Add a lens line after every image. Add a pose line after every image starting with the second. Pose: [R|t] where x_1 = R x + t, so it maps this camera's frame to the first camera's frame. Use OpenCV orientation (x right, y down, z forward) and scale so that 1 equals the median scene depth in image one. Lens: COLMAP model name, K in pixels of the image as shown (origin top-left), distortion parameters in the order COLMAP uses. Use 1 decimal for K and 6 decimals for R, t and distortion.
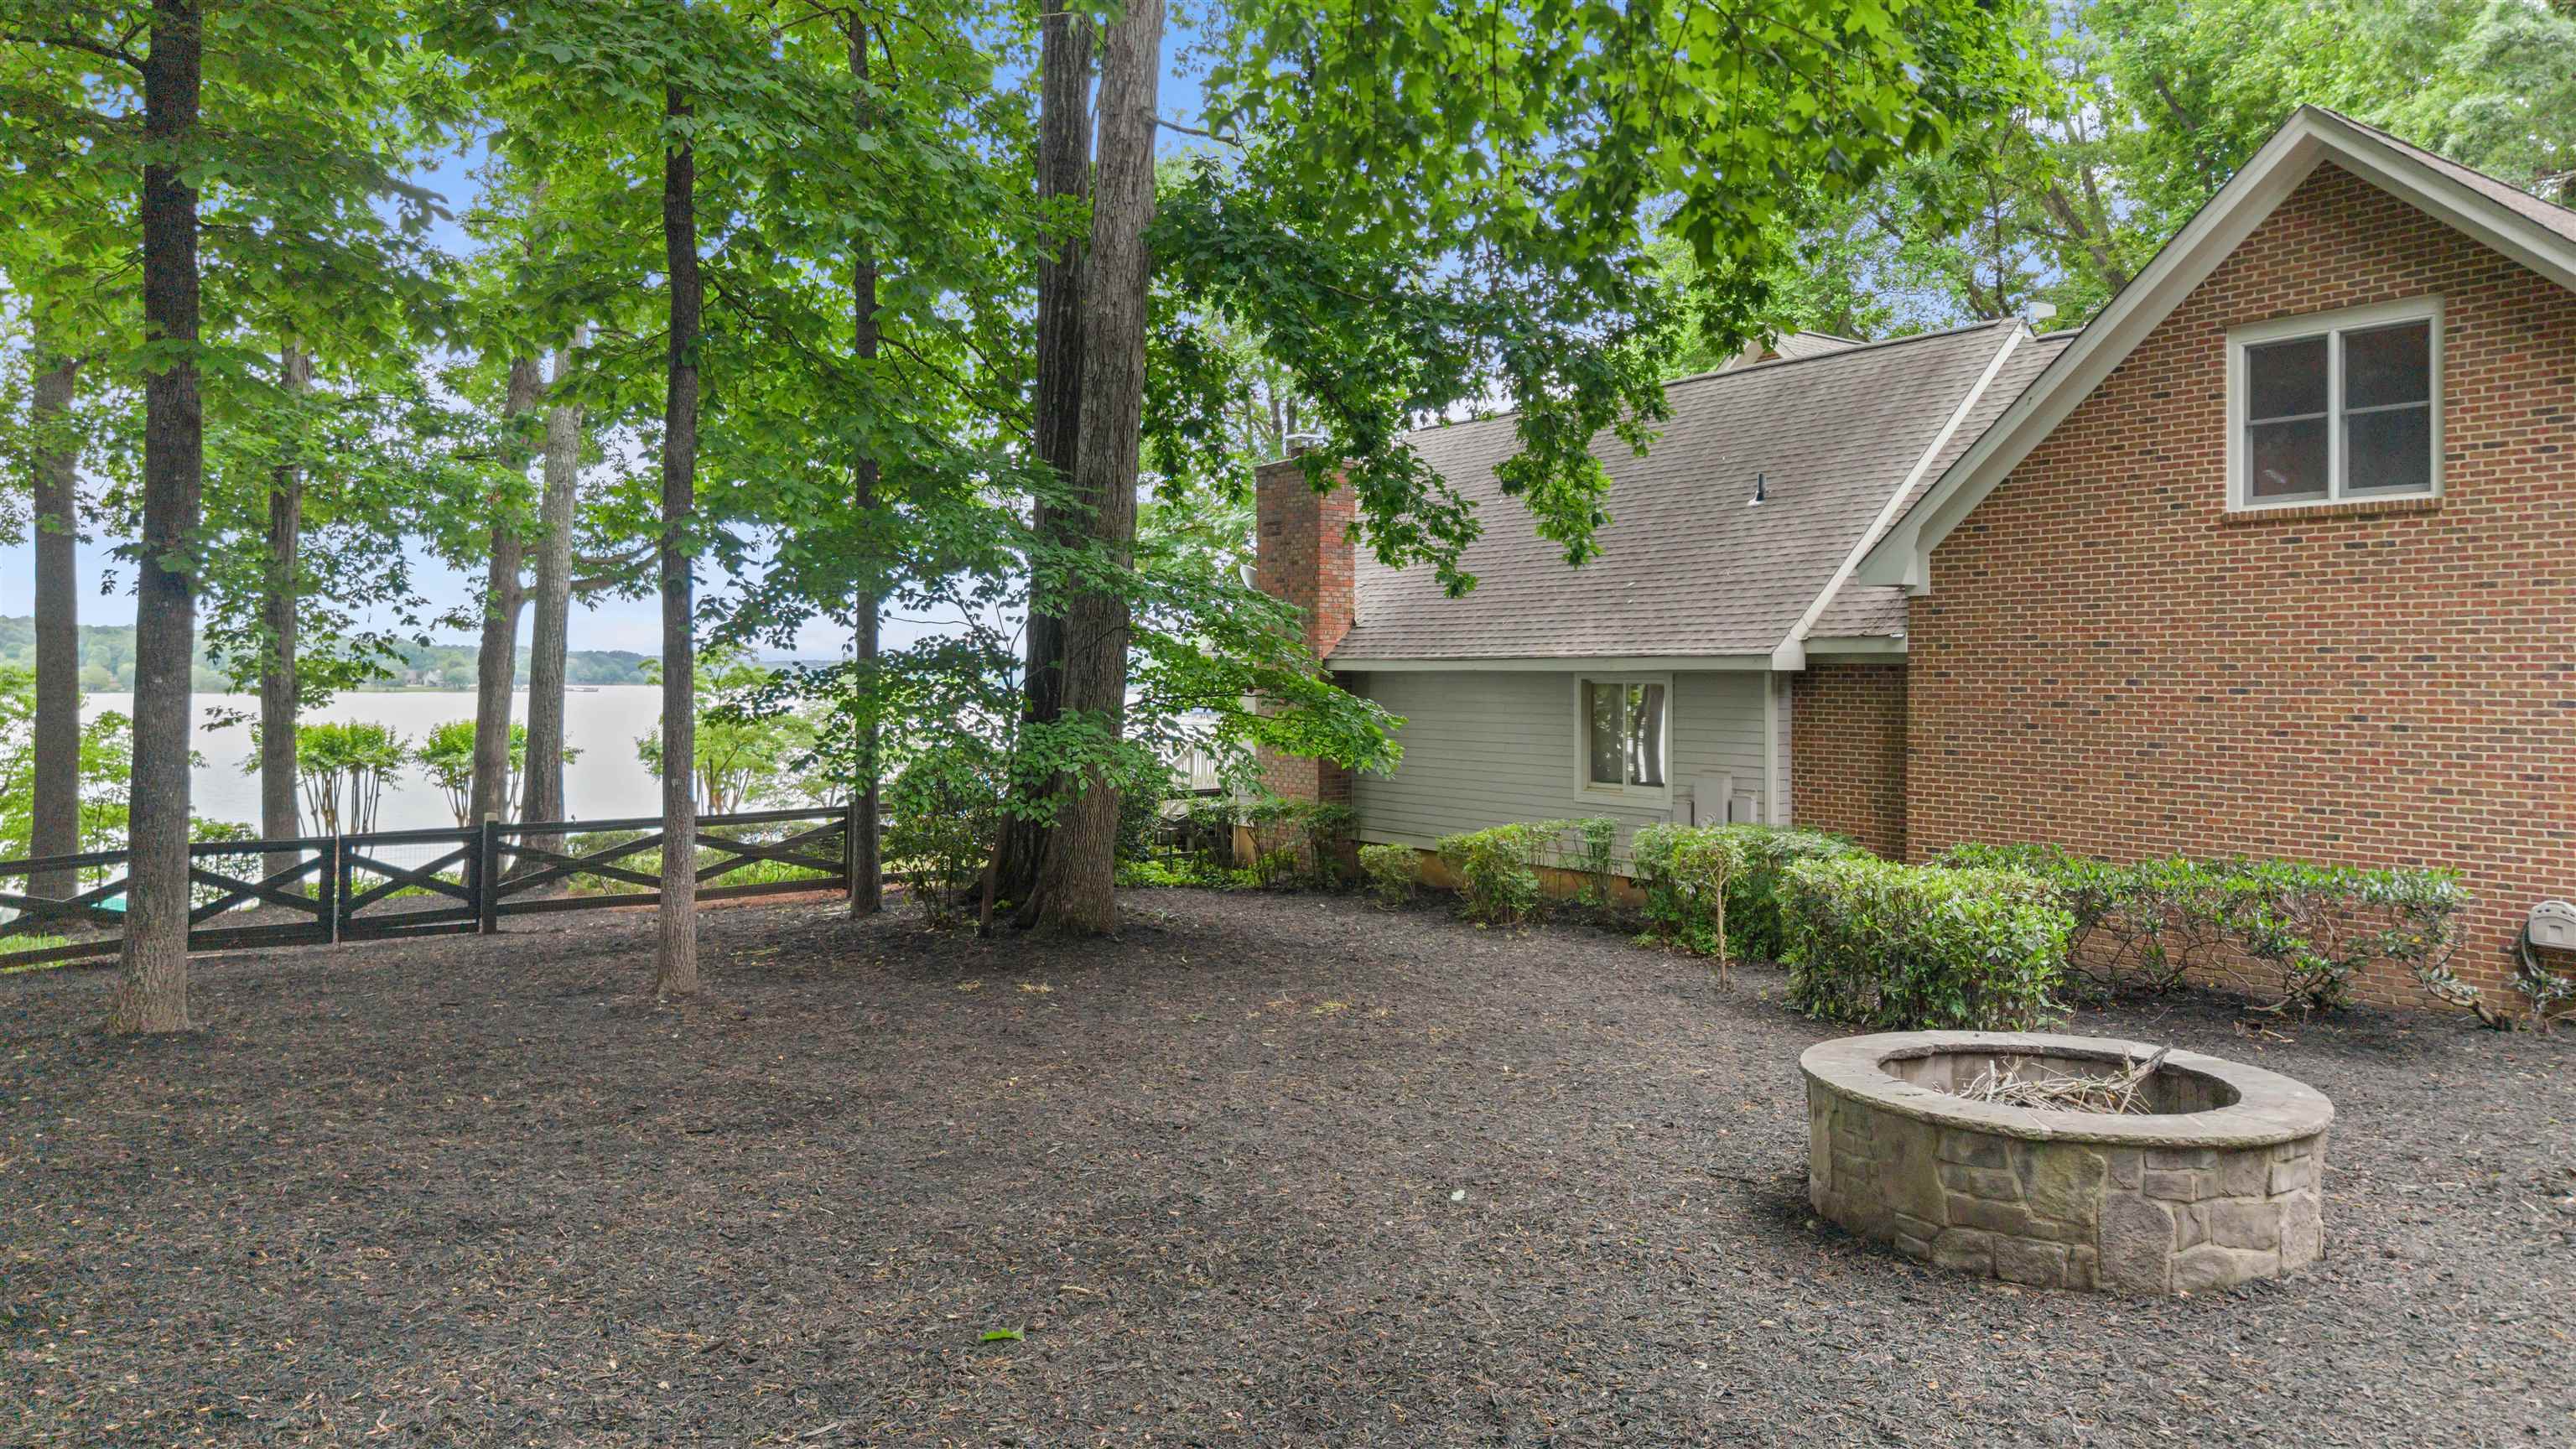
lens RADIAL K [[1729.3, 0, 1288.0], [0, 1729.3, 724.5], [0, 0, 1]] dist [-0.001463, -0.000384]
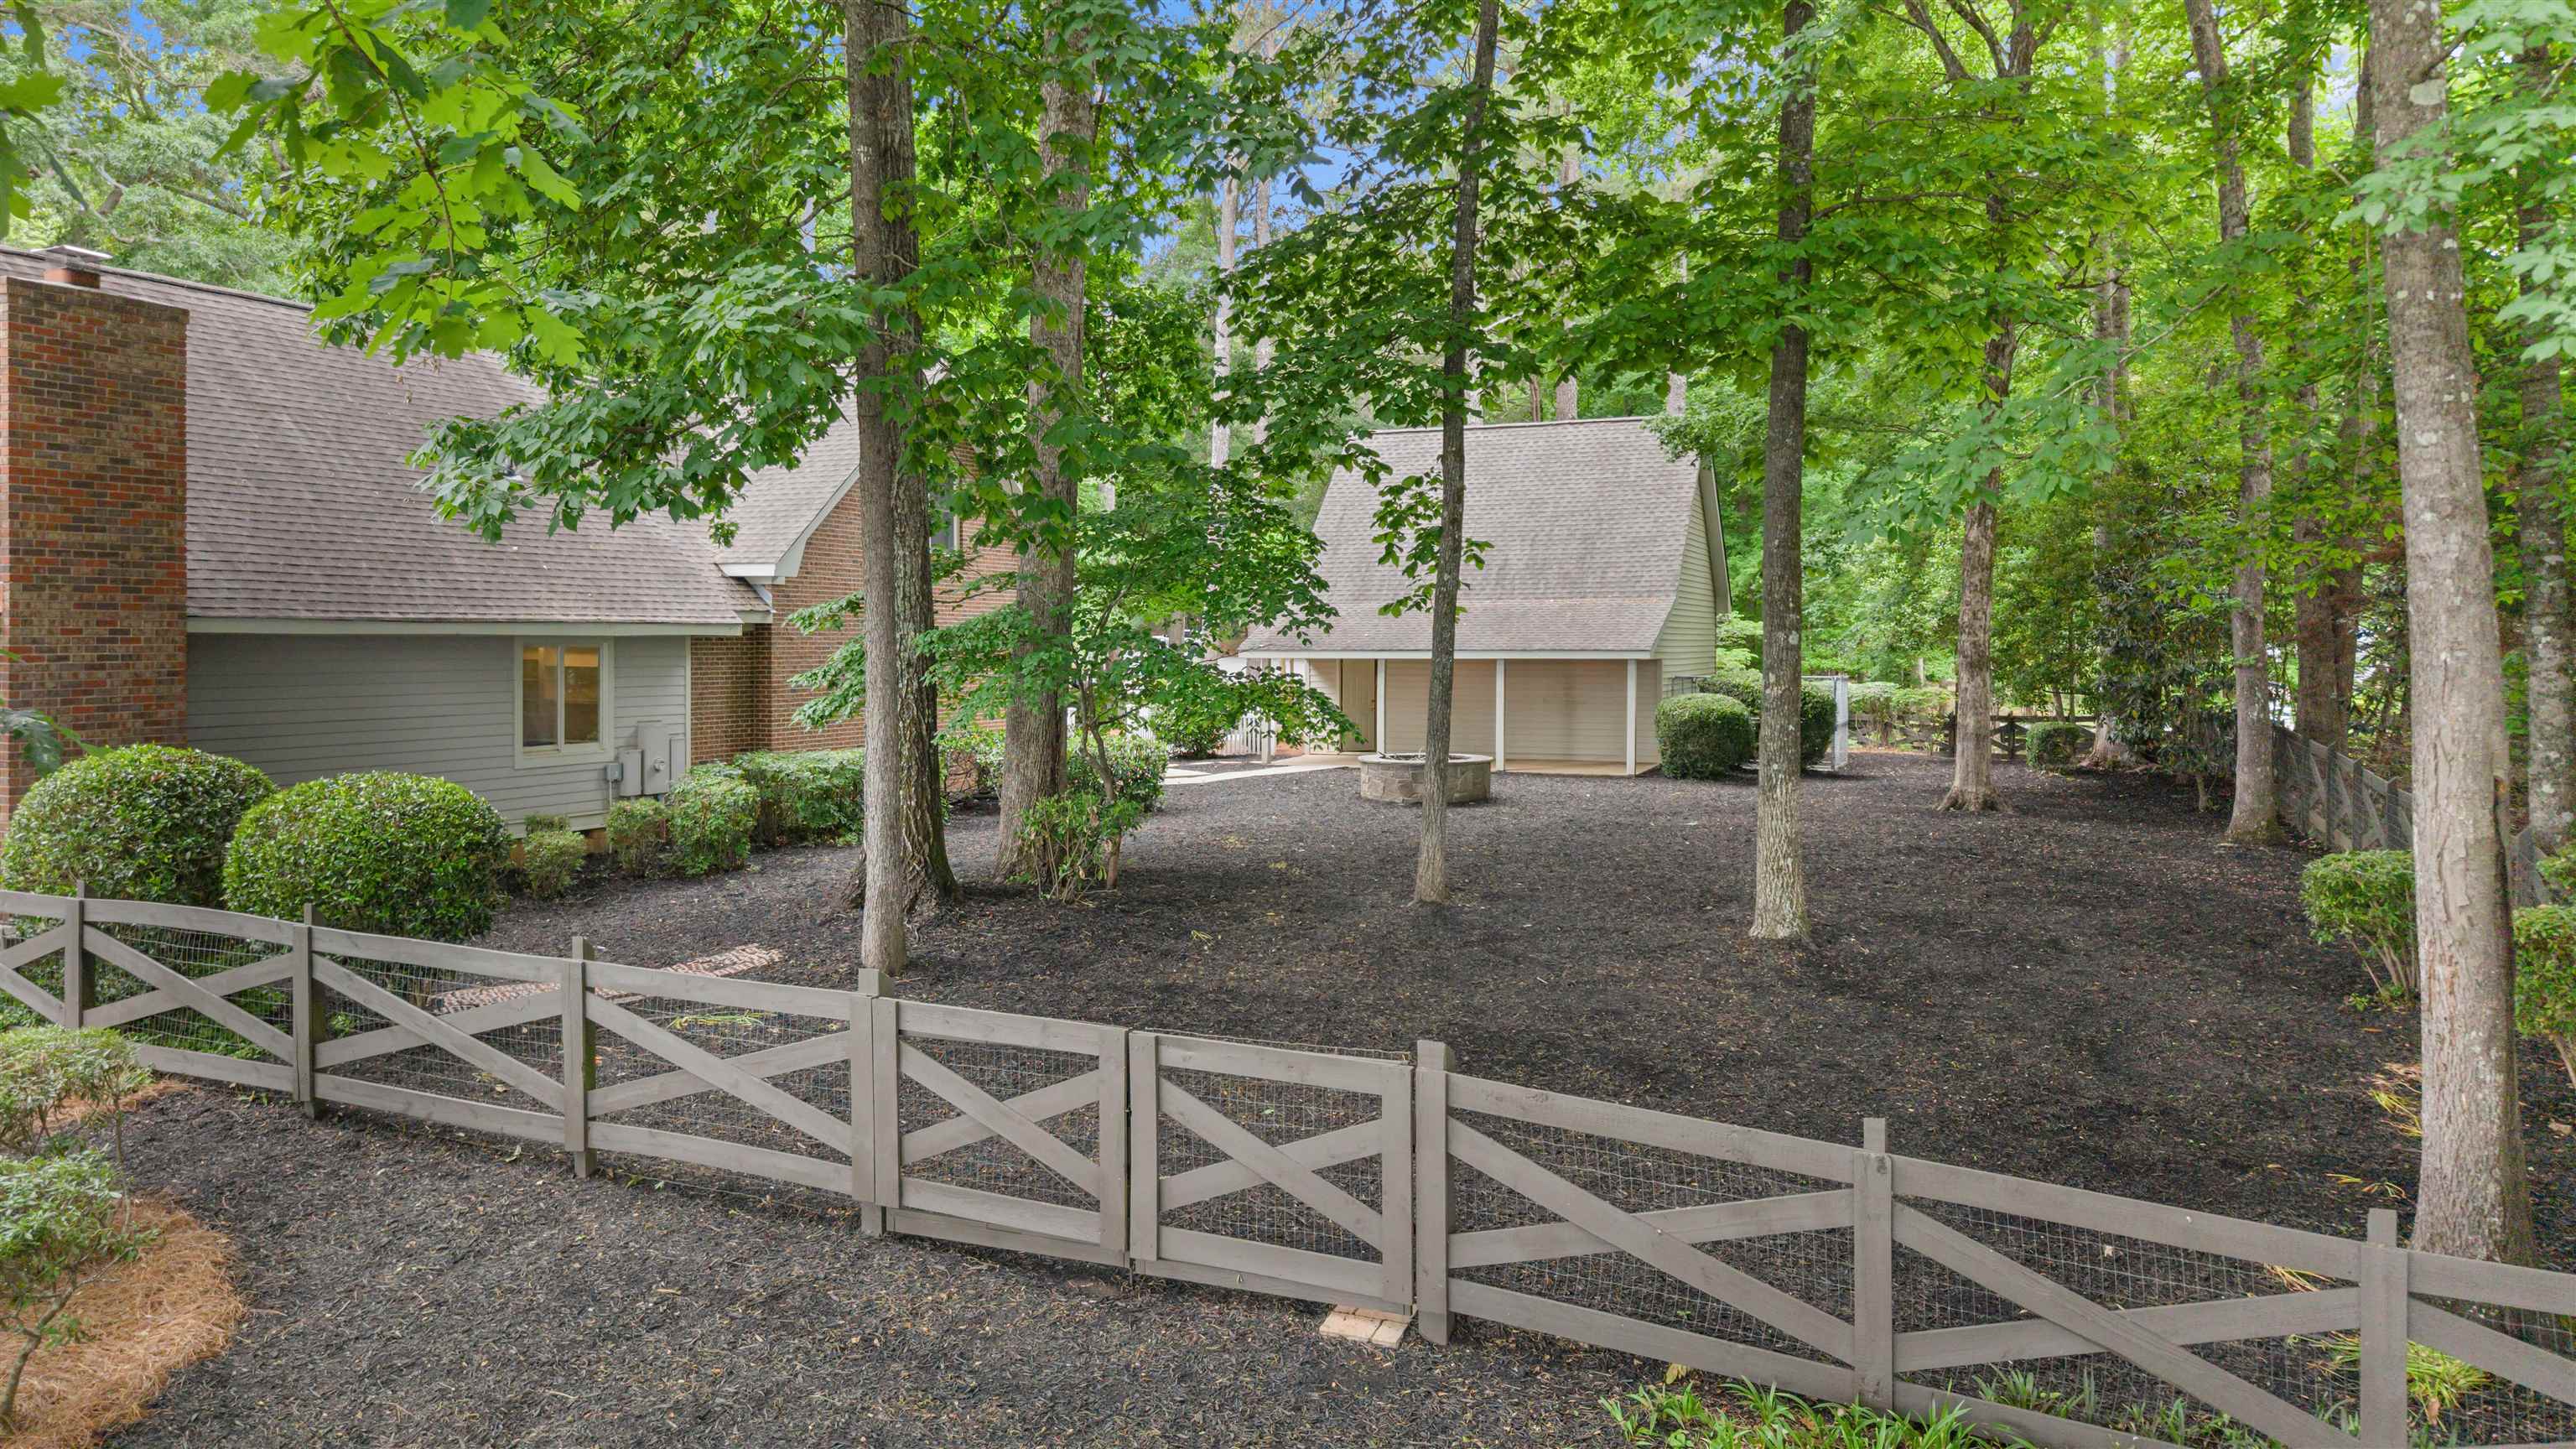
lens RADIAL K [[1729.3, 0, 1288.0], [0, 1729.3, 724.5], [0, 0, 1]] dist [-0.001463, -0.000384]
pose [[-0.467572, -0.047675, 0.882669, -1.004511], [-0.005490, 0.998682, 0.051033, -0.030746], [-0.883938, 0.019015, -0.467217, 1.145651]]
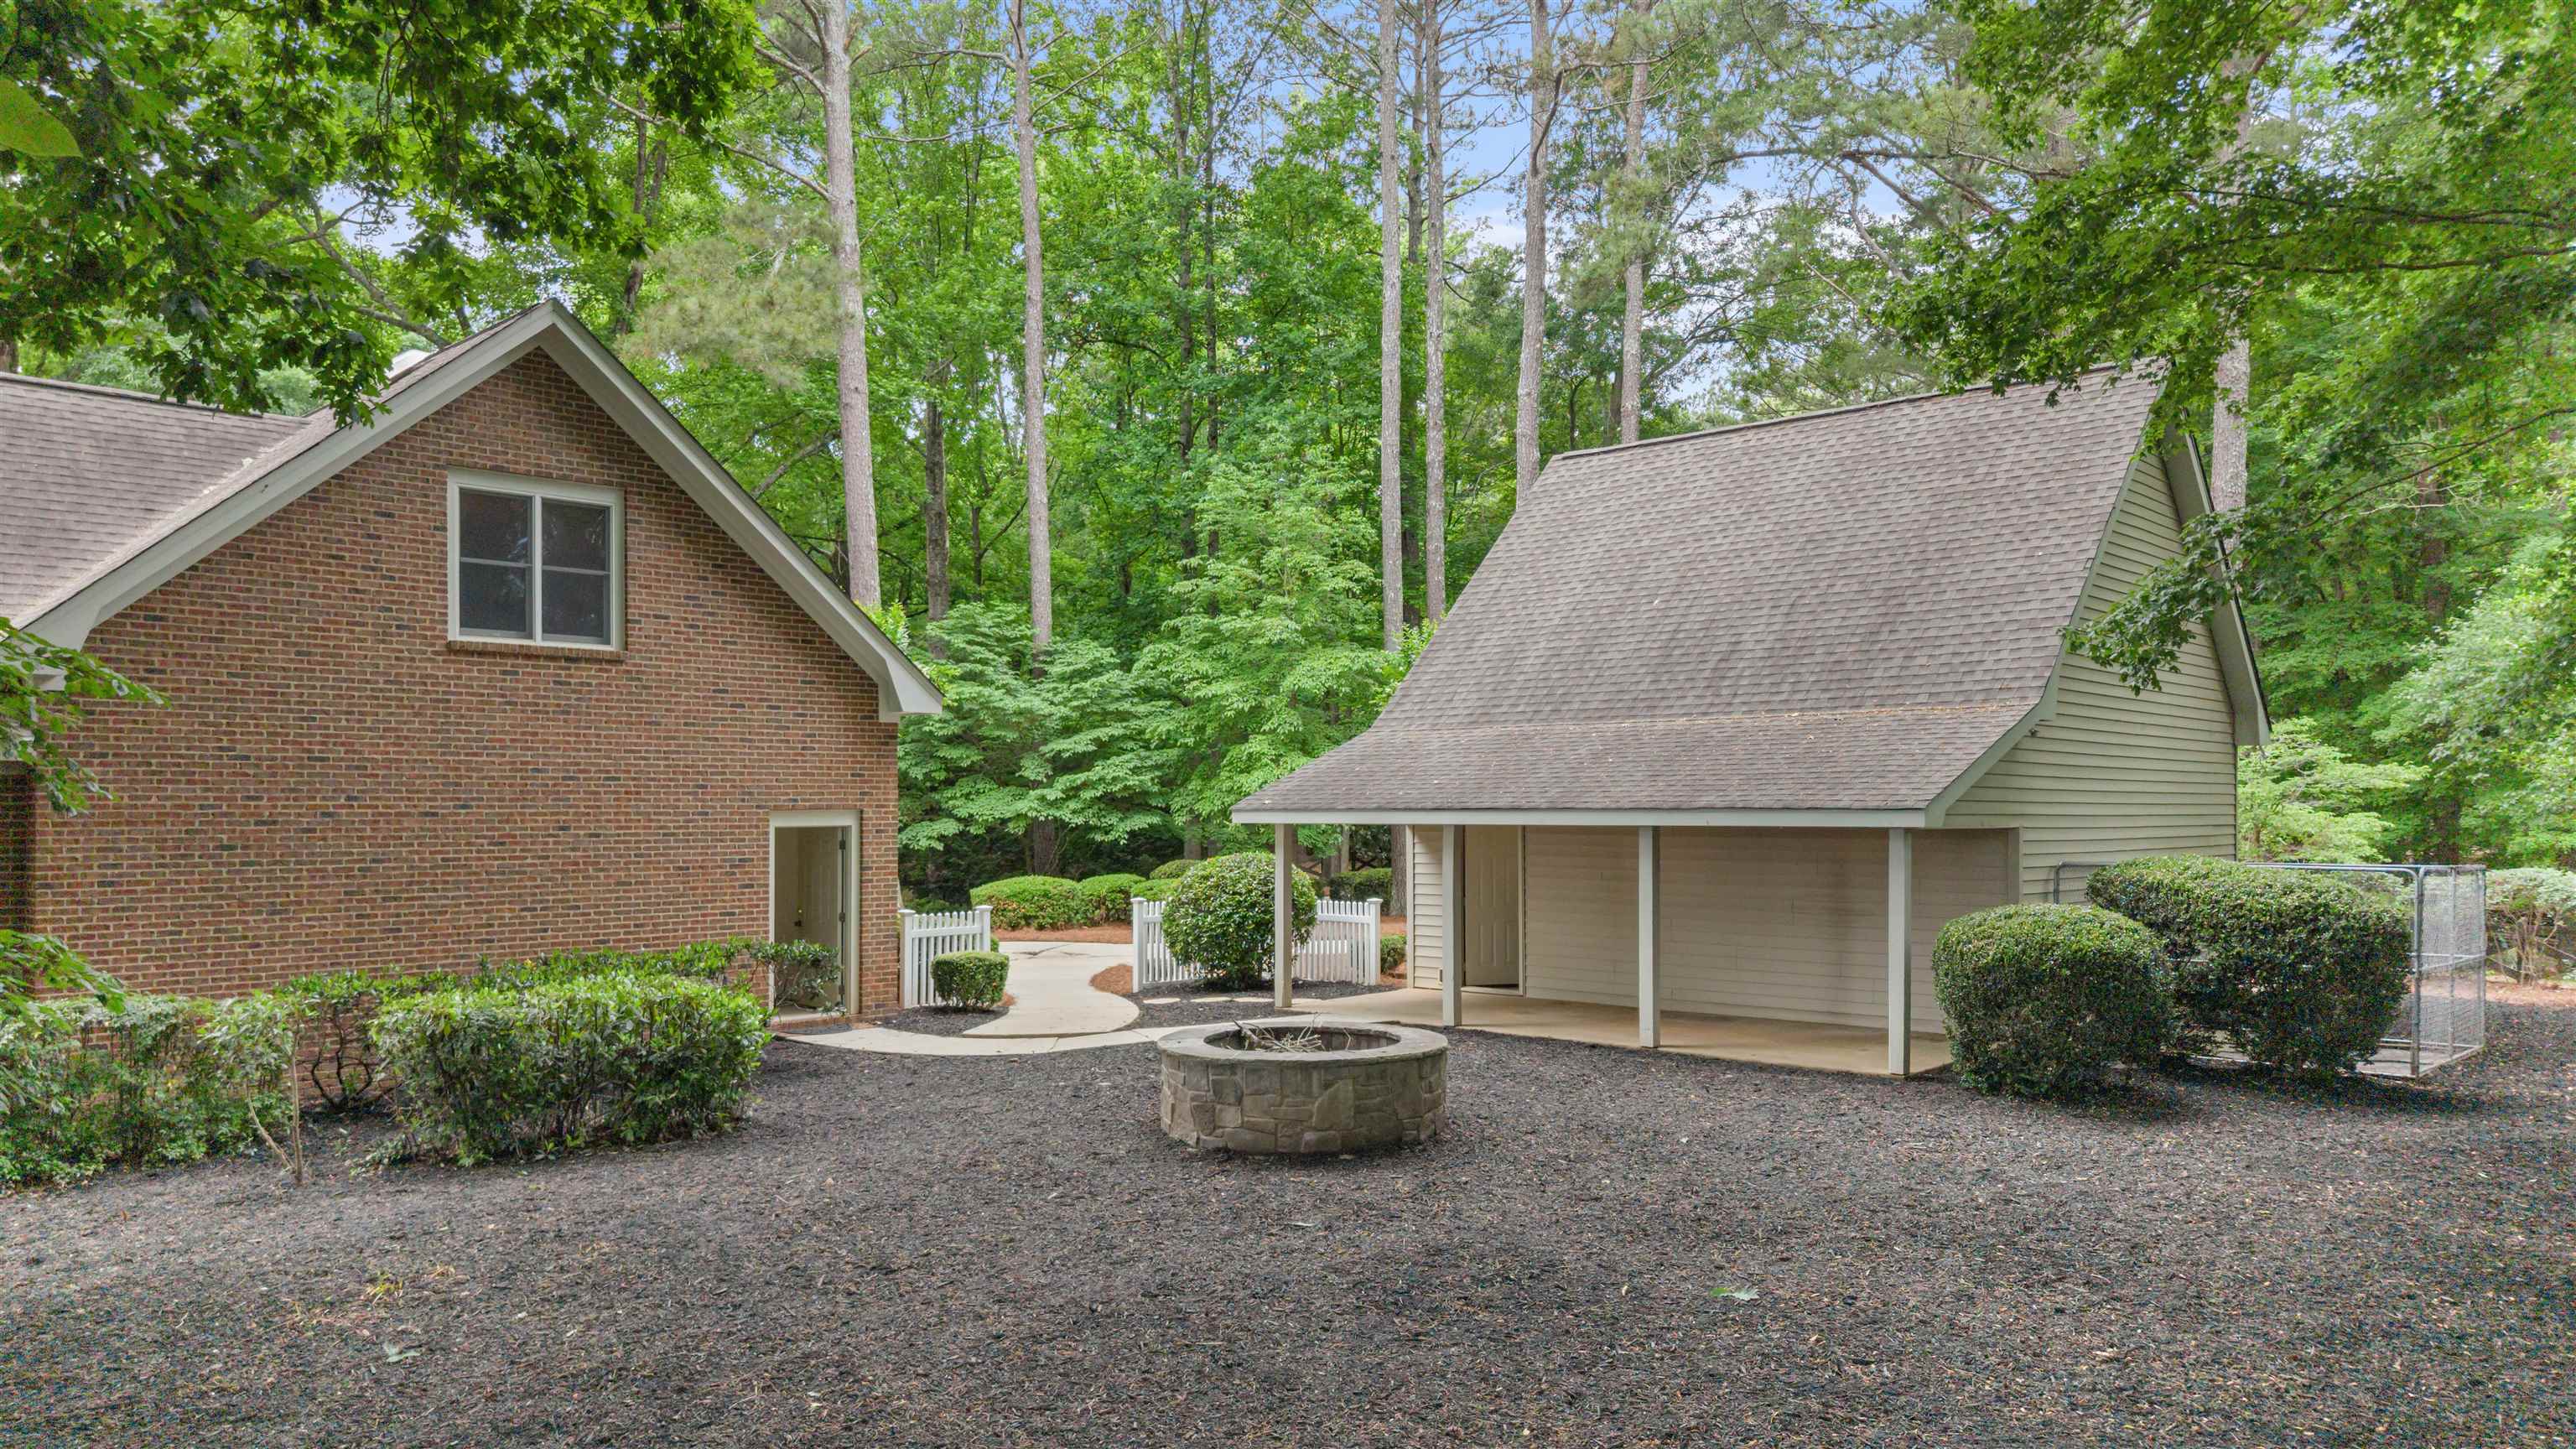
lens RADIAL K [[1729.3, 0, 1288.0], [0, 1729.3, 724.5], [0, 0, 1]] dist [-0.001463, -0.000384]
pose [[-0.116609, 0.032371, 0.992650, -0.601872], [0.008270, 0.999466, -0.031621, -0.033786], [-0.993143, 0.004522, -0.116814, 0.639752]]
